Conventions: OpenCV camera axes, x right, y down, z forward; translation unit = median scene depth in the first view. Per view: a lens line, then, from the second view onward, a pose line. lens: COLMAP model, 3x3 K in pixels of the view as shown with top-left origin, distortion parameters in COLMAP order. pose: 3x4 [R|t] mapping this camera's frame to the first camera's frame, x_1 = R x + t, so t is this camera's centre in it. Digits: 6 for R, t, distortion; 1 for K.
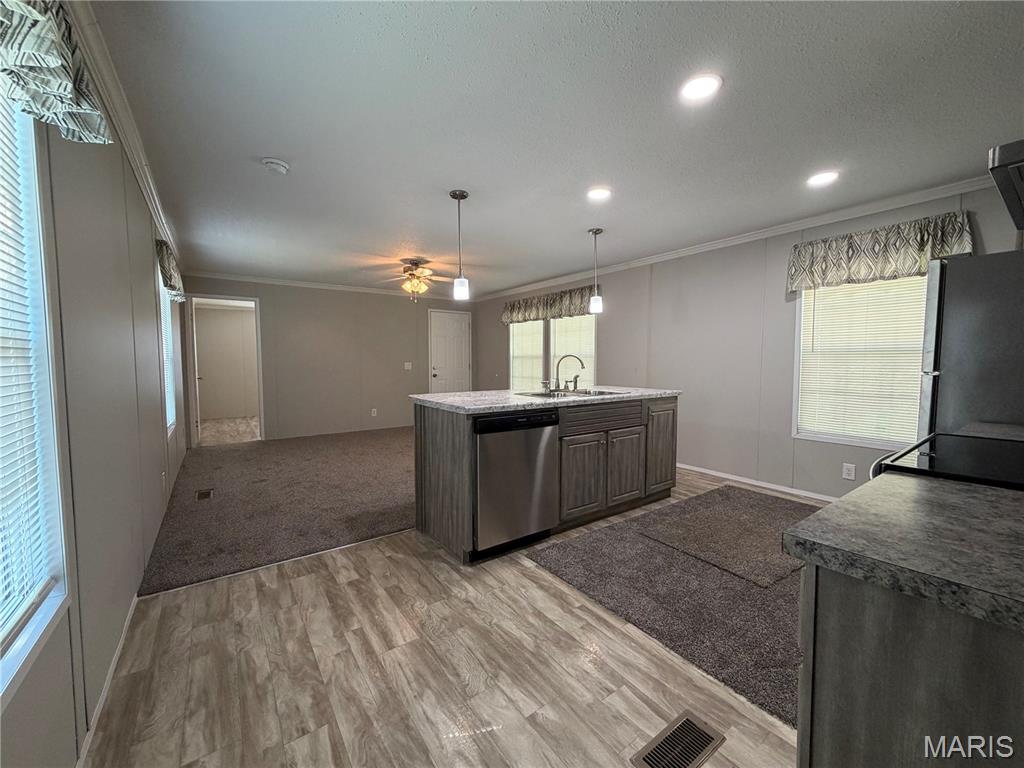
lens RADIAL K [[403.8, 0, 516.9], [0, 403.8, 382.0], [0, 0, 1]] dist [-0.005946, 0.001229]
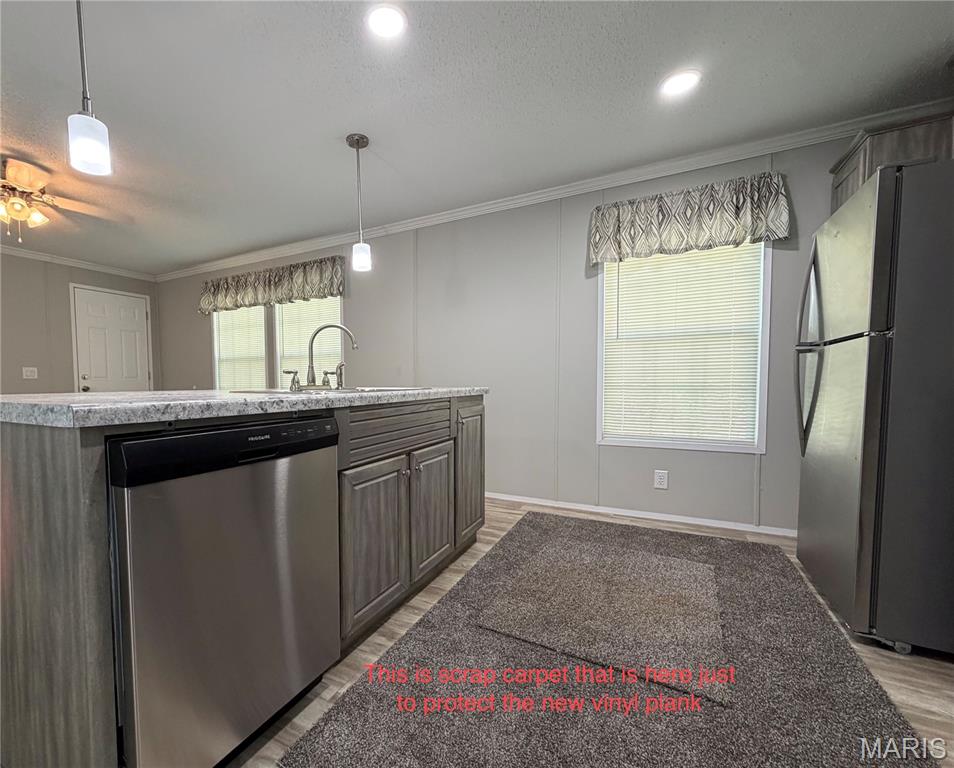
lens RADIAL K [[431.4, 0, 409.4], [0, 431.4, 402.2], [0, 0, 1]] dist [-0.002297, 0.000296]
pose [[0.917174, -0.028773, 0.397446, -0.016406], [0.030675, 0.999528, 0.001574, 0.050566], [-0.397303, 0.010748, 0.917624, 0.443653]]
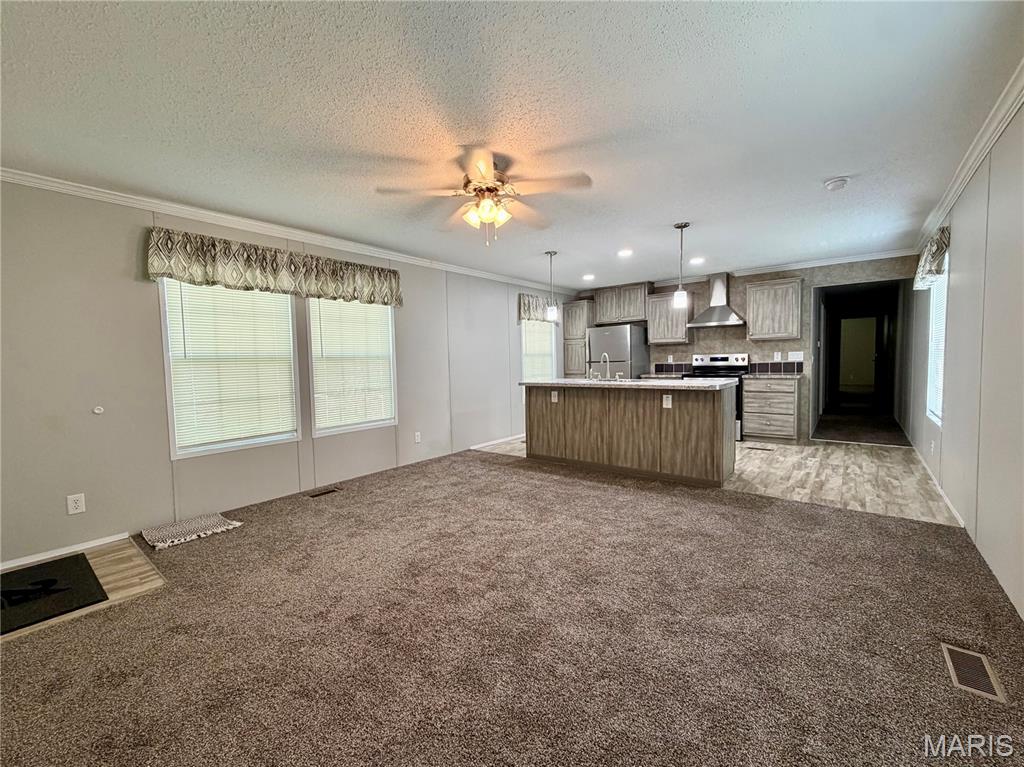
lens RADIAL K [[403.8, 0, 508.5], [0, 403.8, 380.2], [0, 0, 1]] dist [-0.005946, 0.001229]
pose [[-0.227454, -0.044186, 0.972786, -1.268673], [0.073161, 0.995371, 0.062318, -0.099270], [-0.971037, 0.085345, -0.223169, 1.843367]]
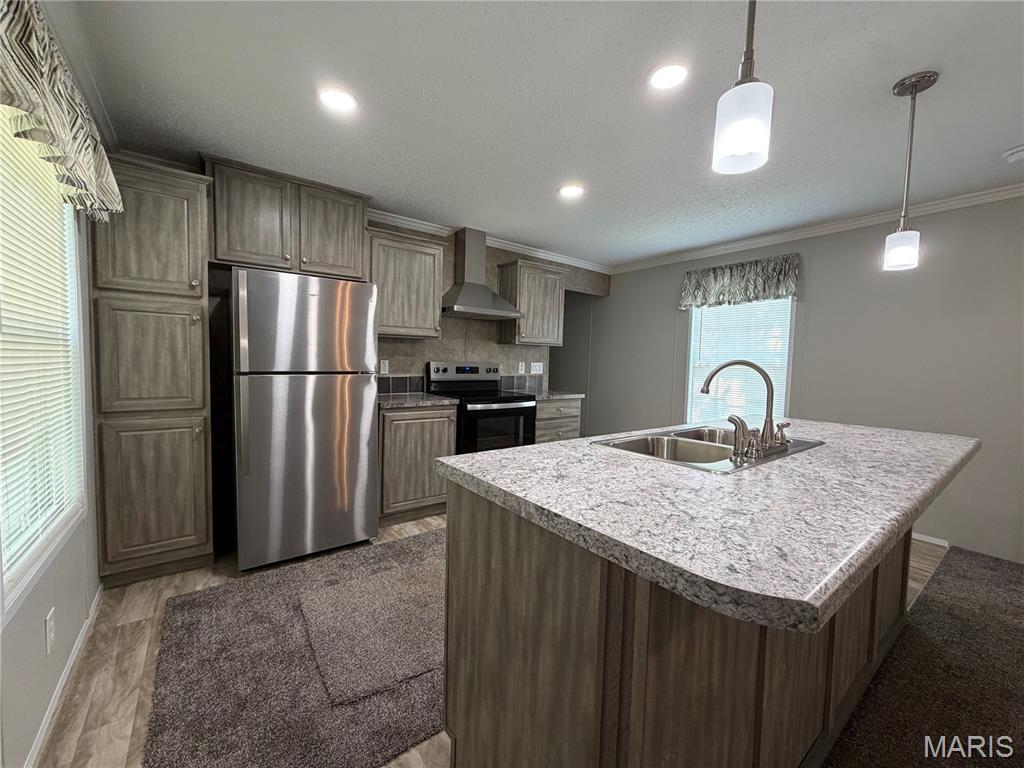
lens RADIAL K [[403.8, 0, 497.8], [0, 403.8, 383.7], [0, 0, 1]] dist [-0.005946, 0.001229]
pose [[-0.999603, -0.024514, 0.013879, 0.437220], [-0.022885, 0.993954, 0.107386, -0.095625], [-0.016427, 0.107025, -0.994121, 1.600370]]
